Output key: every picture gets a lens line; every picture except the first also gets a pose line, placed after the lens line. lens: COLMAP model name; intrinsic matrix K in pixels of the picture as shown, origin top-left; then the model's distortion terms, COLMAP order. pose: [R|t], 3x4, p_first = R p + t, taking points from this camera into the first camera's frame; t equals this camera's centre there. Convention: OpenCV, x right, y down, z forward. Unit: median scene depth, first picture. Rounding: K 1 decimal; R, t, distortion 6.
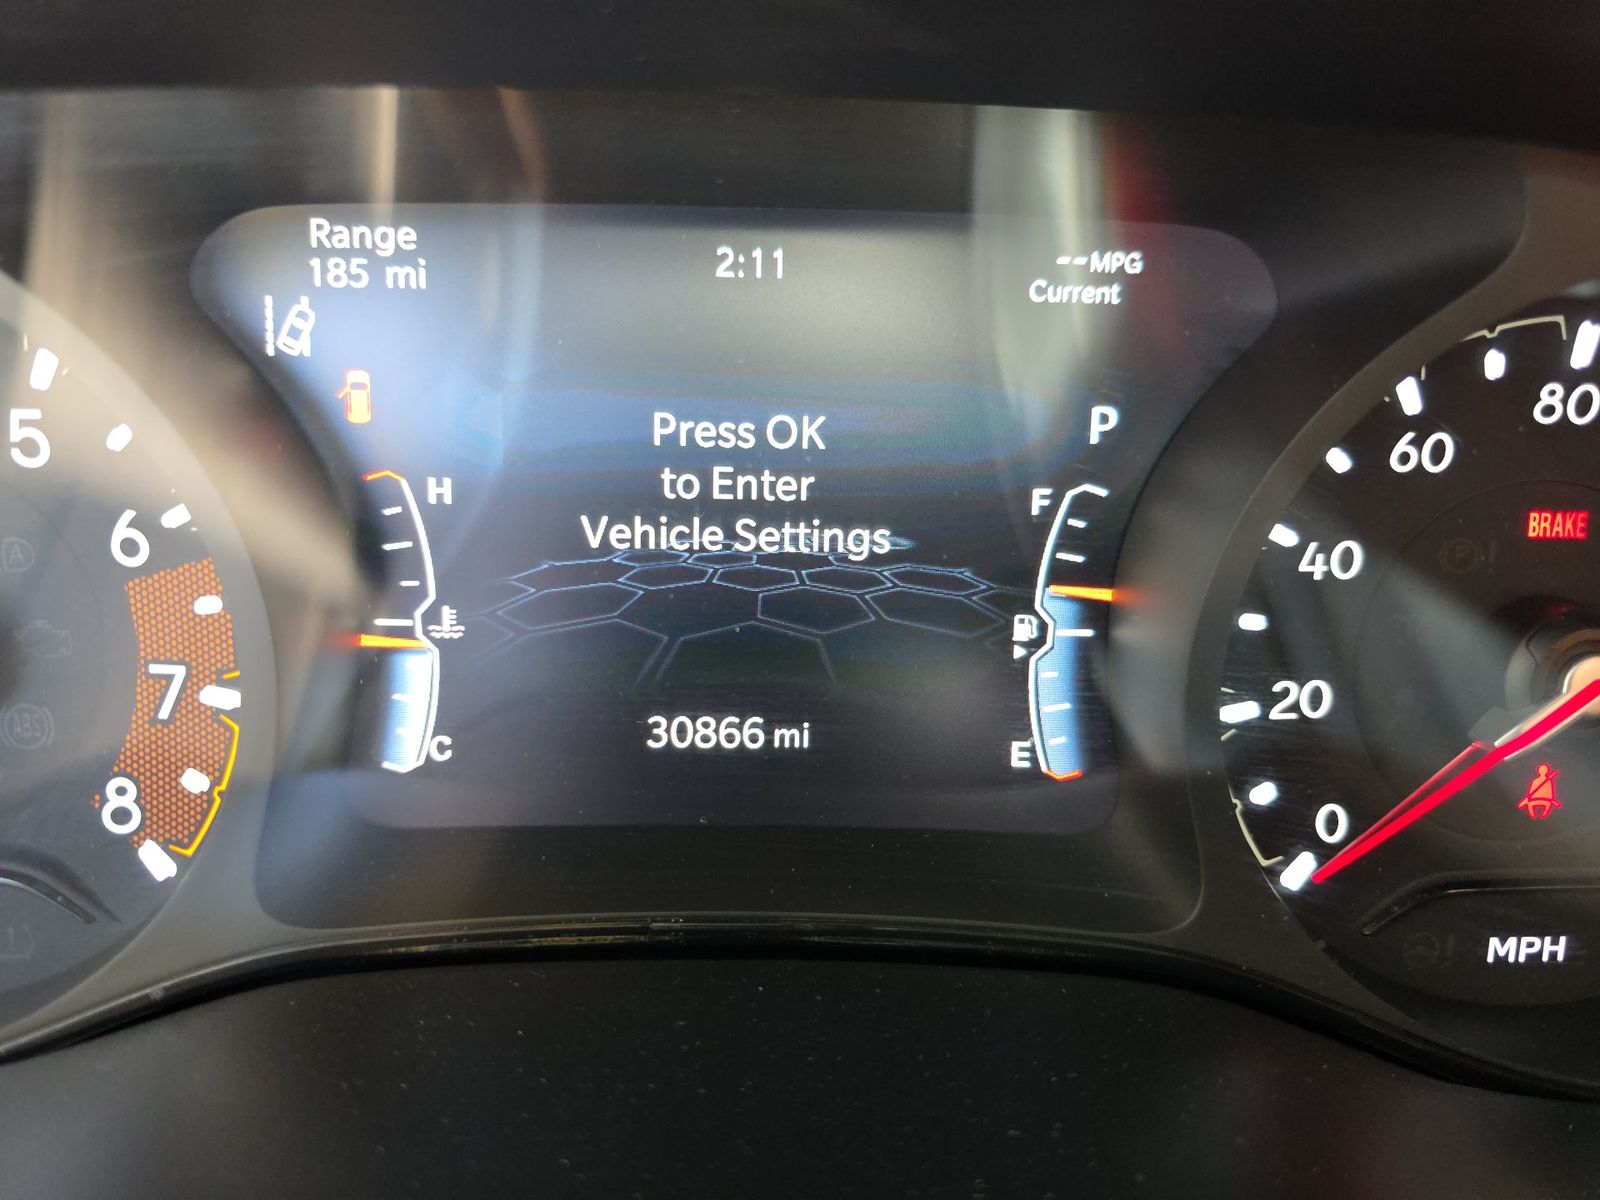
lens RADIAL K [[1106.6, 0, 791.3], [0, 1106.6, 599.0], [0, 0, 1]] dist [0.001698, -0.006133]
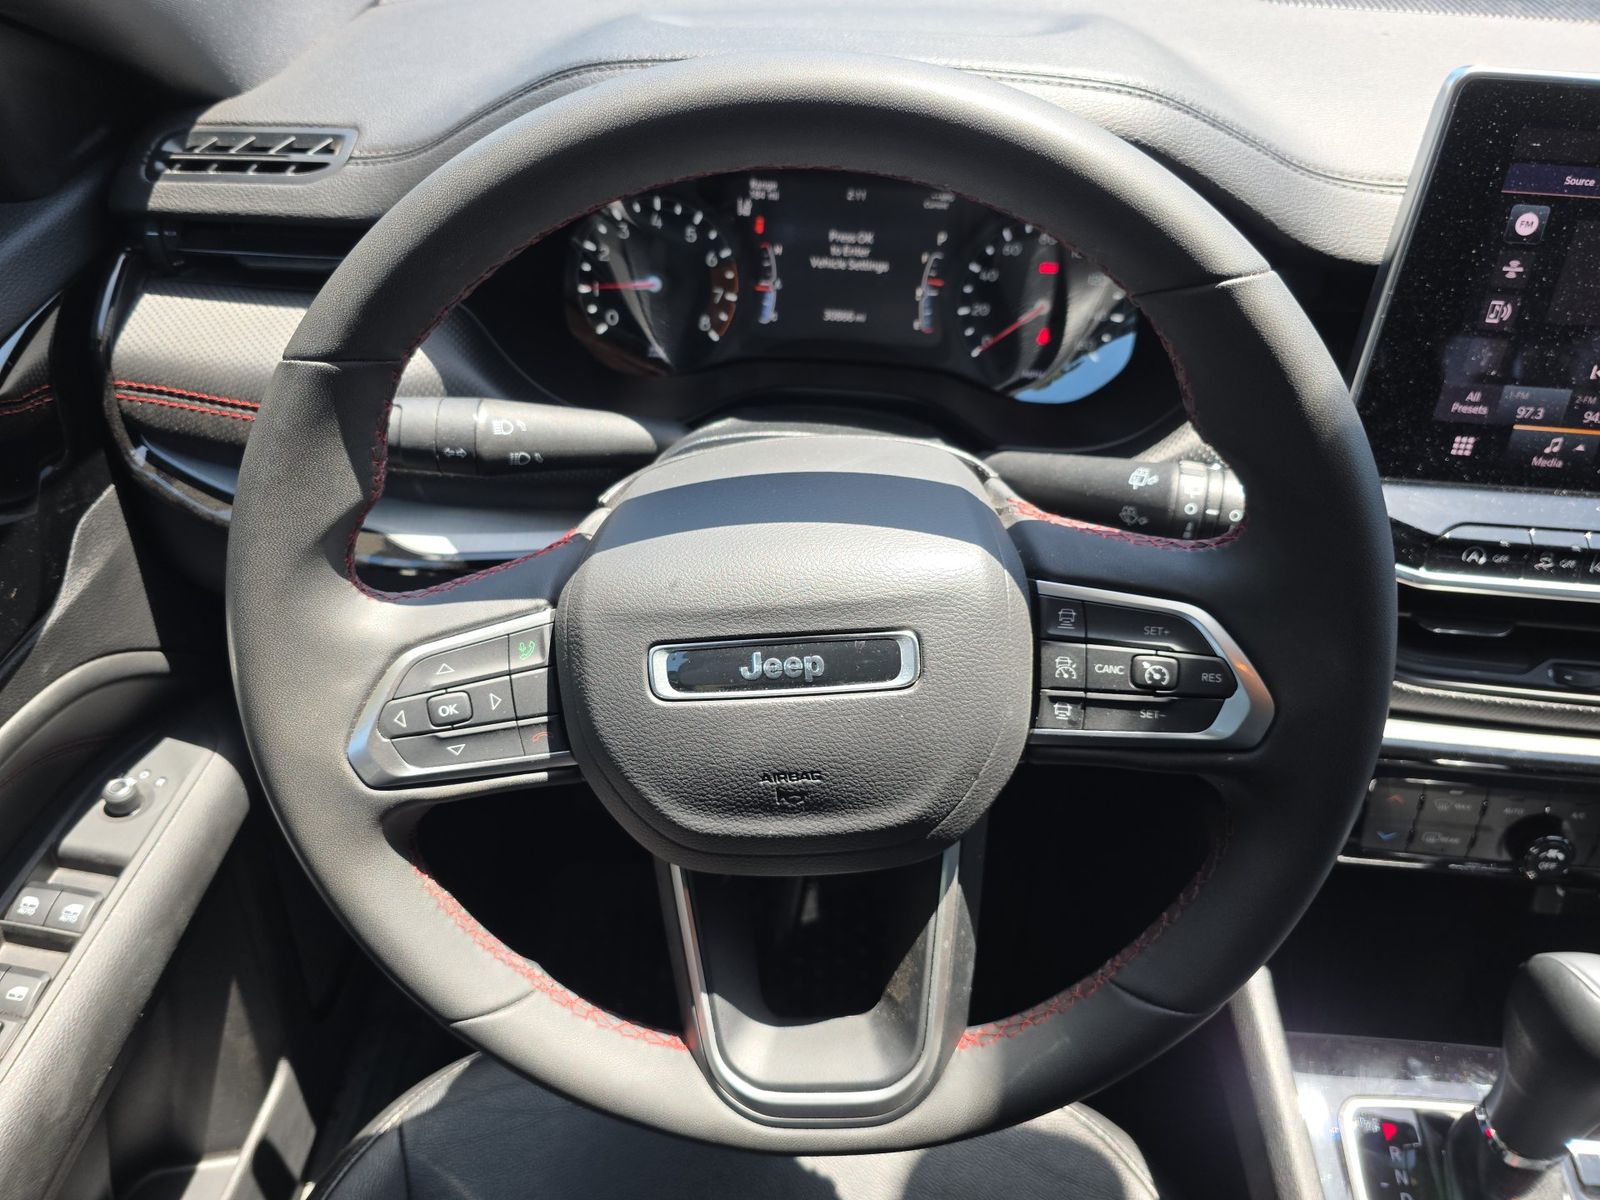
lens RADIAL K [[1106.6, 0, 791.3], [0, 1106.6, 599.0], [0, 0, 1]] dist [0.001698, -0.006133]
pose [[0.989827, 0.073026, -0.122108, 0.338762], [-0.044829, 0.974592, 0.219457, 0.268631], [0.135032, -0.211750, 0.967951, -3.353006]]
